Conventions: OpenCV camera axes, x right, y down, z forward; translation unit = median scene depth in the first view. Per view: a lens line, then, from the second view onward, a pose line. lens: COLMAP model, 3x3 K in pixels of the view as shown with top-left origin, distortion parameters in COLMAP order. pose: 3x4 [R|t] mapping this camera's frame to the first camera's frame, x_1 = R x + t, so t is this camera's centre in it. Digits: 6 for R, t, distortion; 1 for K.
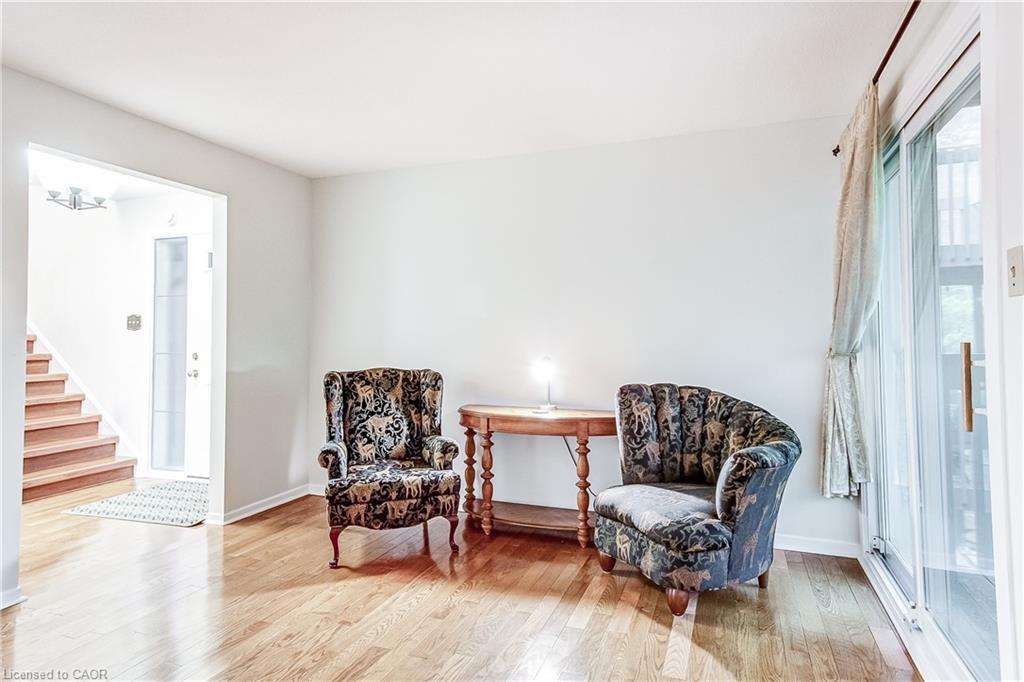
lens RADIAL K [[588.1, 0, 514.5], [0, 588.1, 334.7], [0, 0, 1]] dist [0.032058, 0.003698]
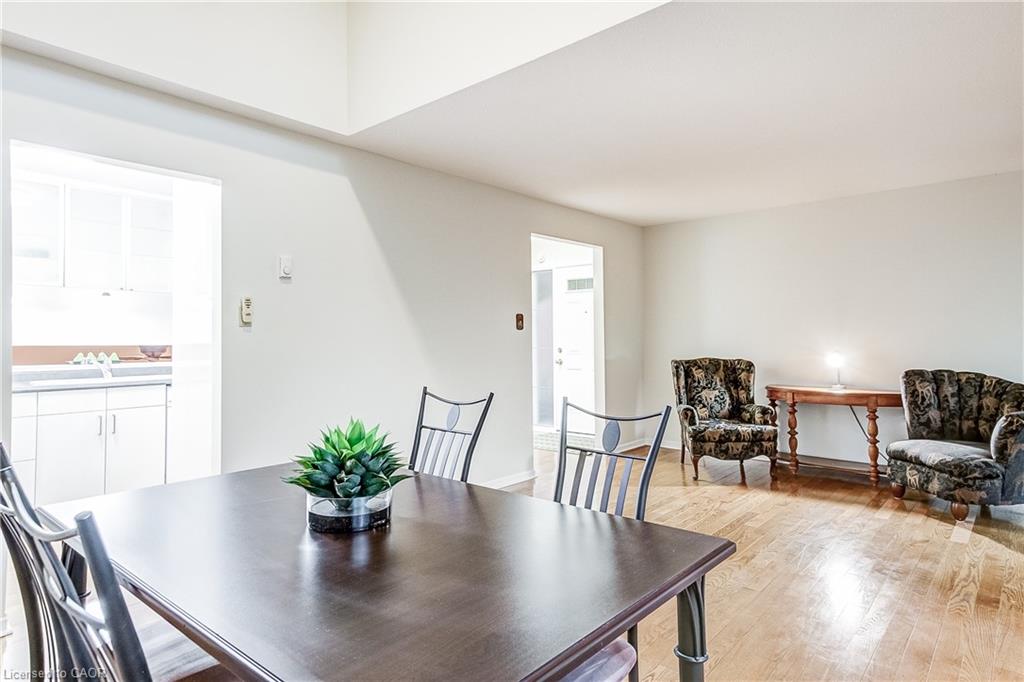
lens RADIAL K [[588.1, 0, 514.5], [0, 588.1, 334.7], [0, 0, 1]] dist [0.032058, 0.003698]
pose [[0.939424, -0.008856, -0.342643, -0.207298], [0.009566, 0.999954, 0.000382, -0.007270], [0.342624, -0.003636, 0.939466, -0.652859]]
